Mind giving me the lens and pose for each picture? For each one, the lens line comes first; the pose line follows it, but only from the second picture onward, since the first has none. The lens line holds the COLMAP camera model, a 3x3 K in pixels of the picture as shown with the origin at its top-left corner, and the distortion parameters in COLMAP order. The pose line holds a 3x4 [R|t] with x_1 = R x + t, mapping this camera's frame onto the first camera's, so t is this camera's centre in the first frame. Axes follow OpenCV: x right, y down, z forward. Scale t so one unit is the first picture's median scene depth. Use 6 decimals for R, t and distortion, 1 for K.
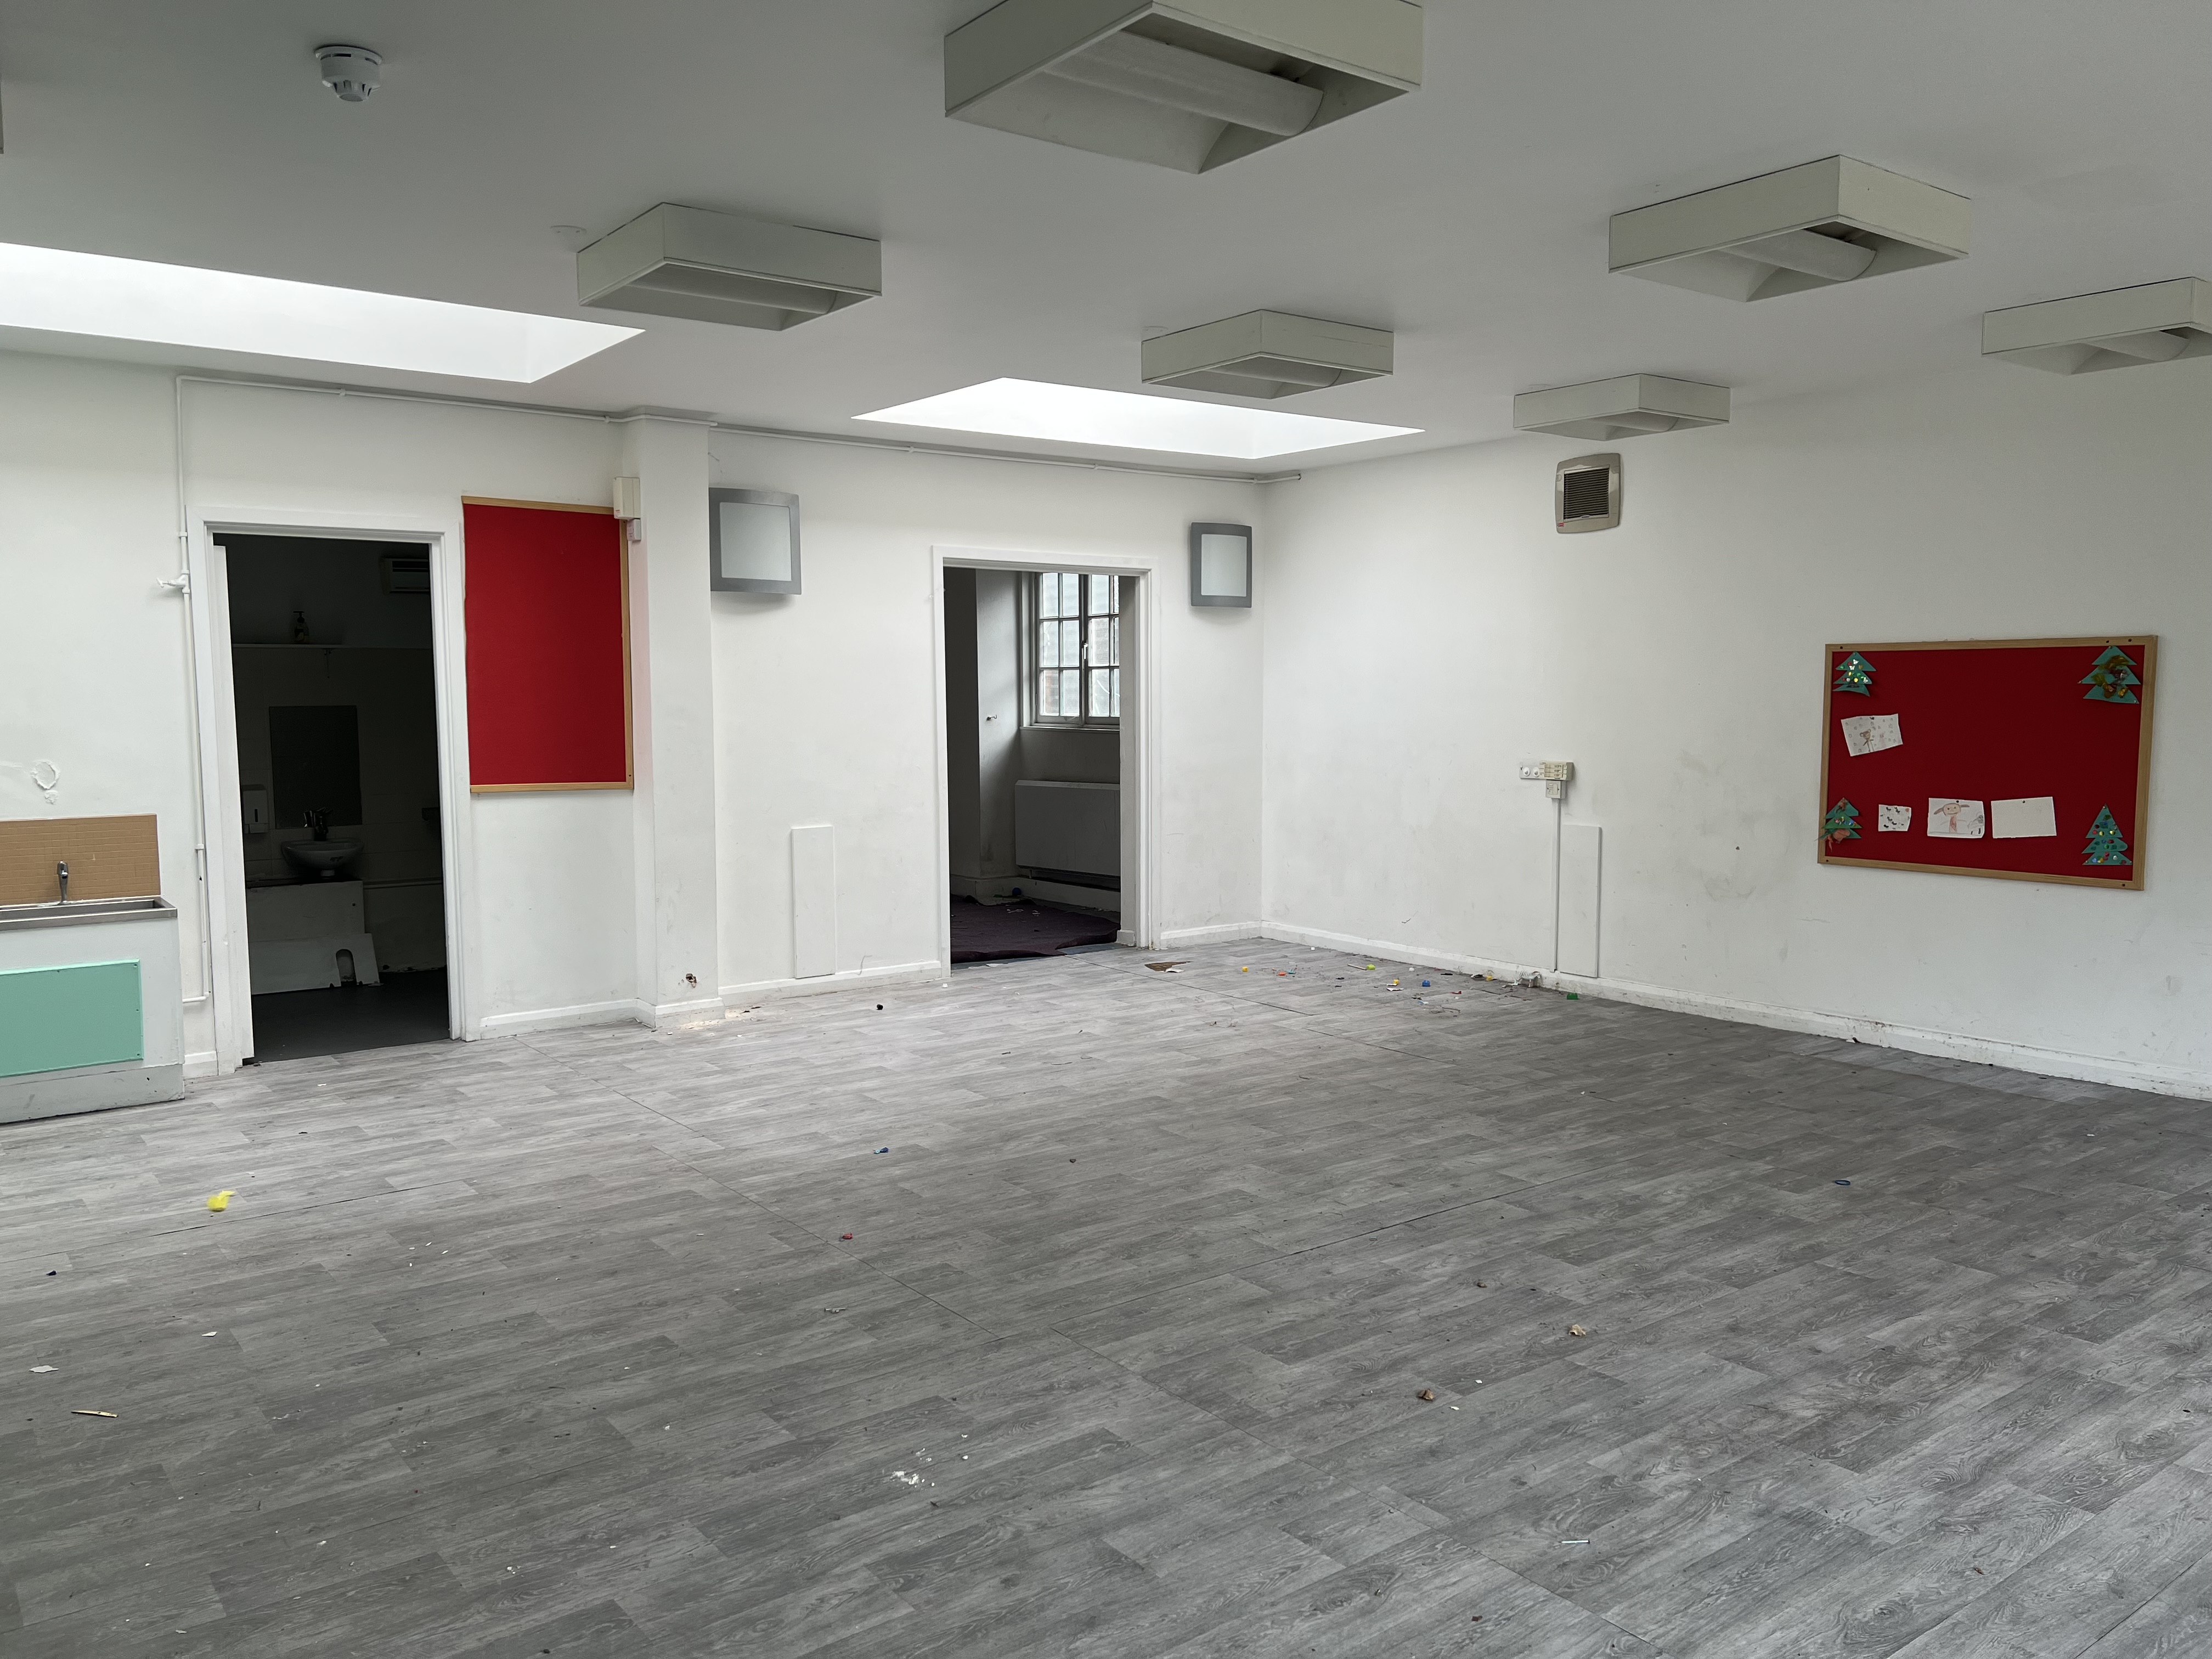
lens RADIAL K [[1665.0, 0, 1091.8], [0, 1665.0, 823.0], [0, 0, 1]] dist [0.051669, -0.044147]
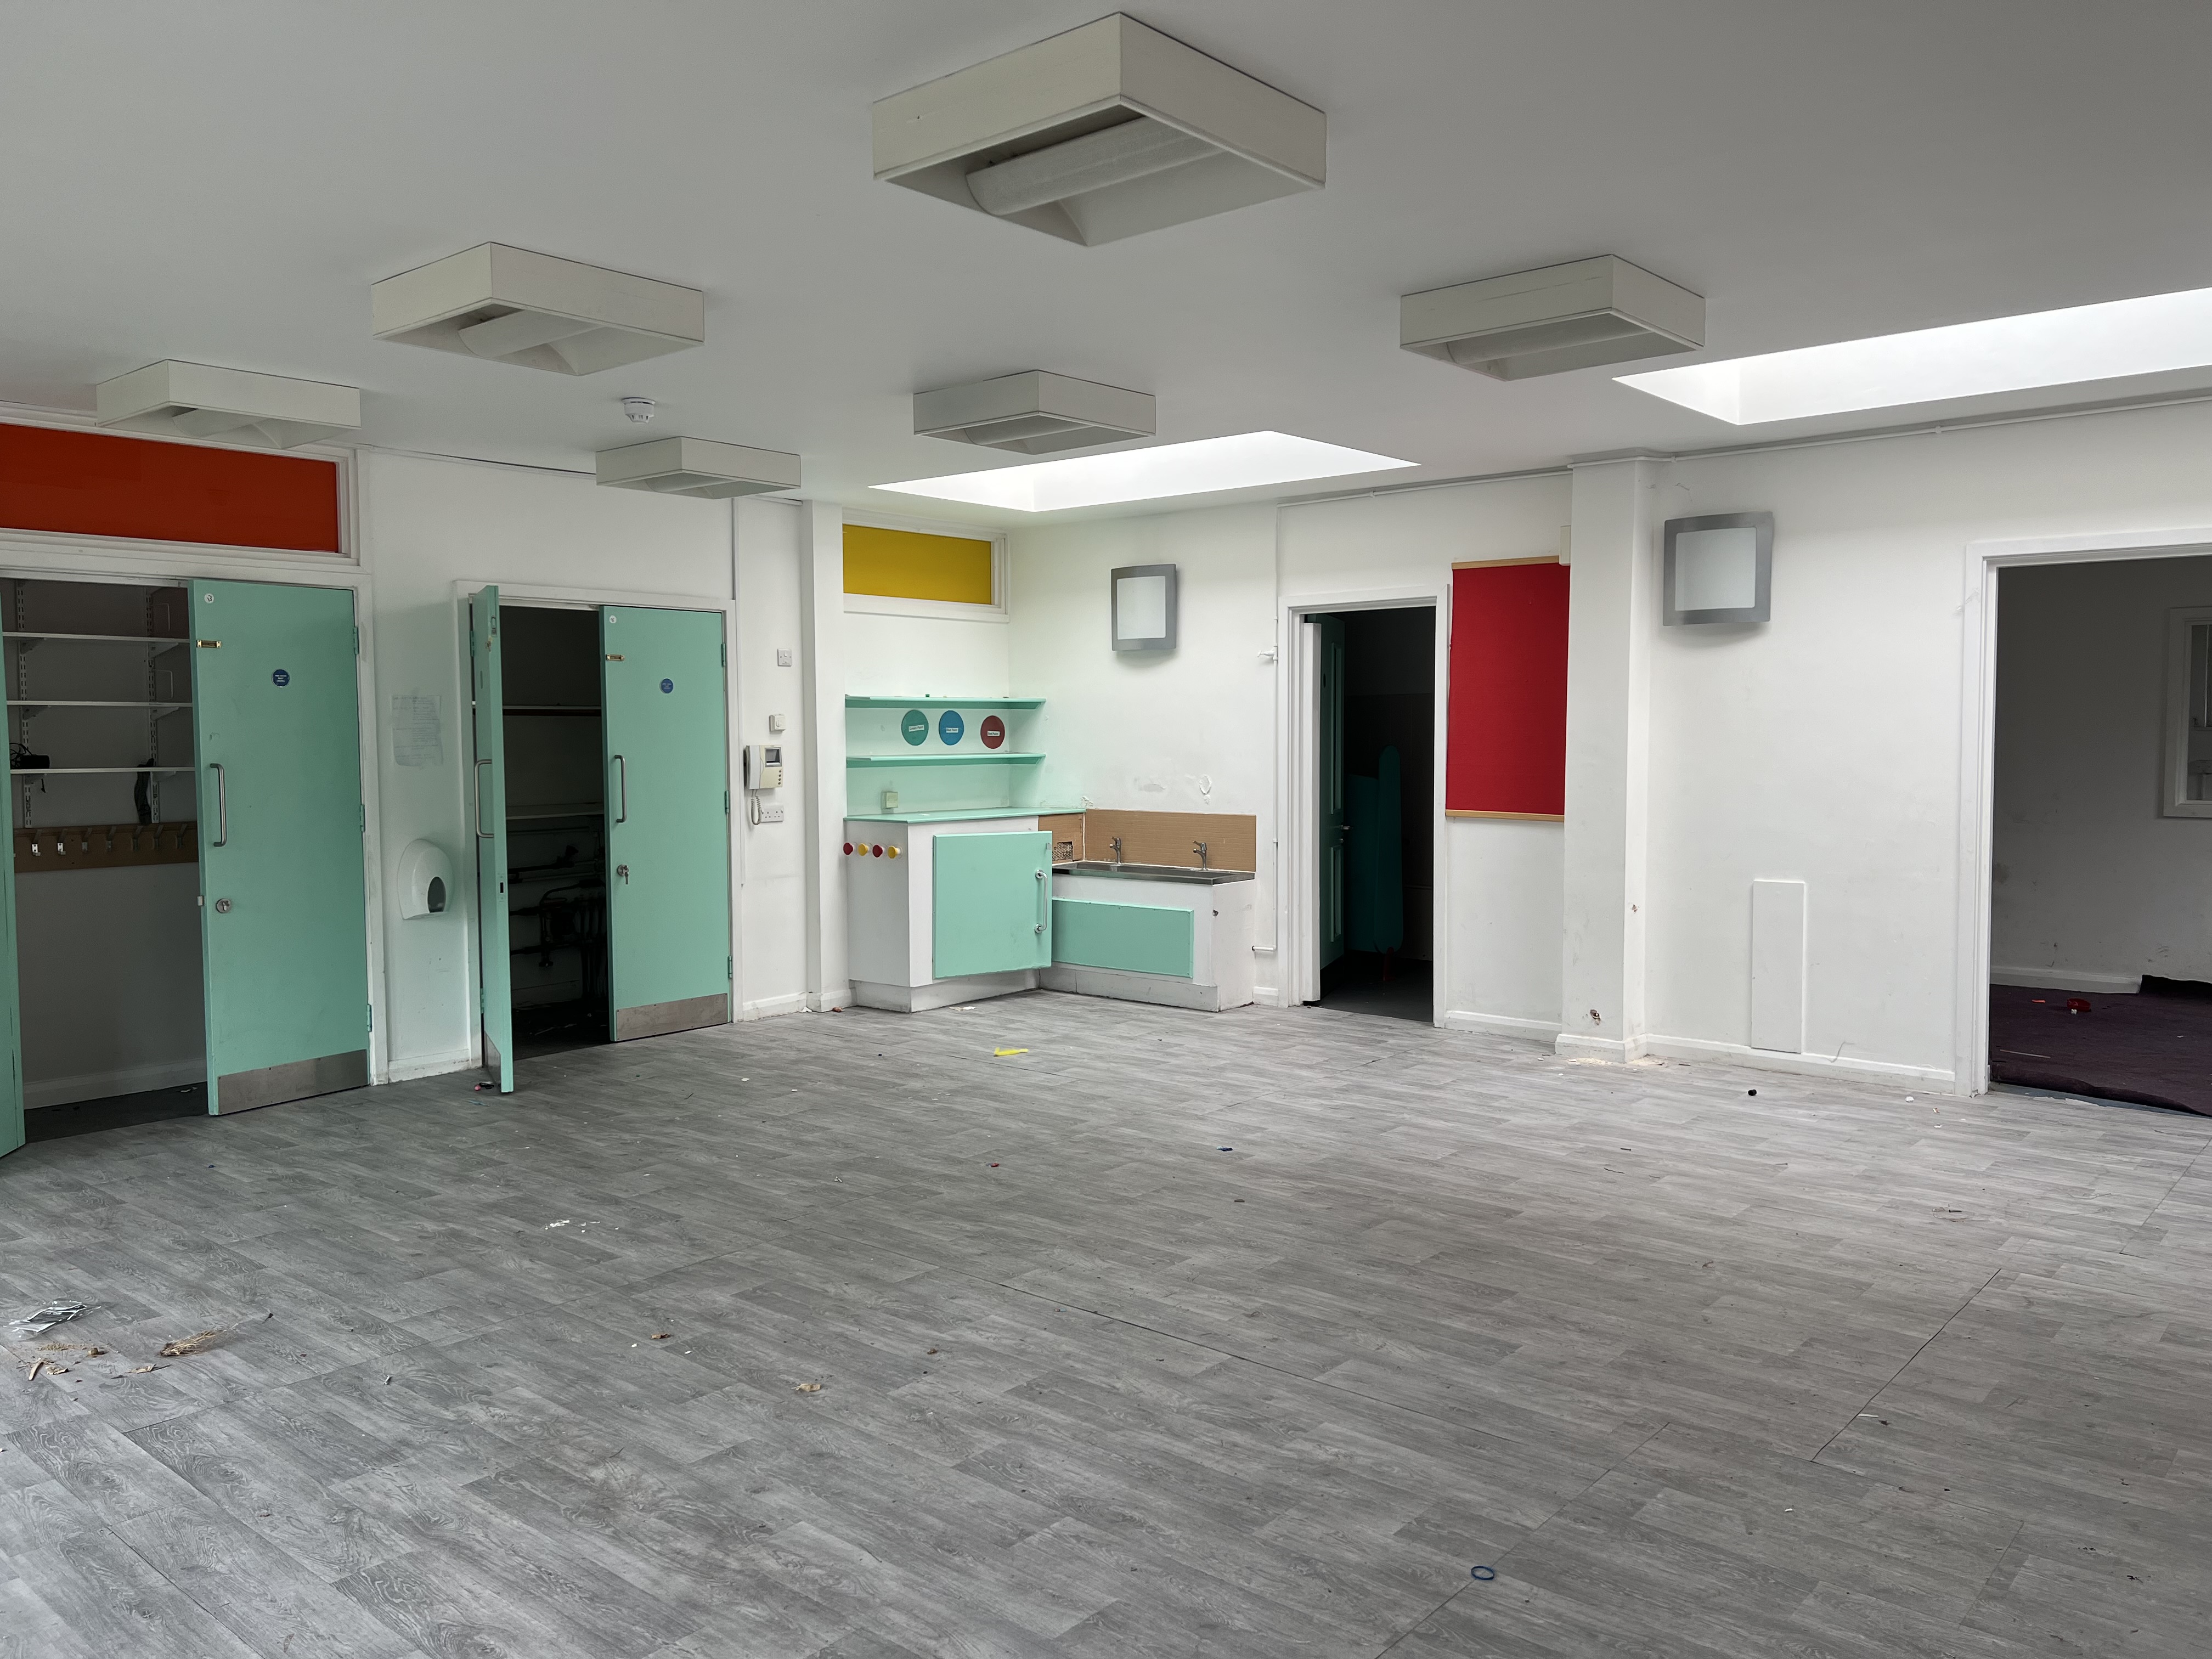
lens RADIAL K [[1665.0, 0, 1124.6], [0, 1665.0, 795.1], [0, 0, 1]] dist [0.051669, -0.044147]
pose [[0.213299, 0.044537, -0.975971, 1.085678], [-0.075918, 0.996695, 0.028891, -0.074469], [0.974033, 0.067931, 0.215975, 0.802581]]
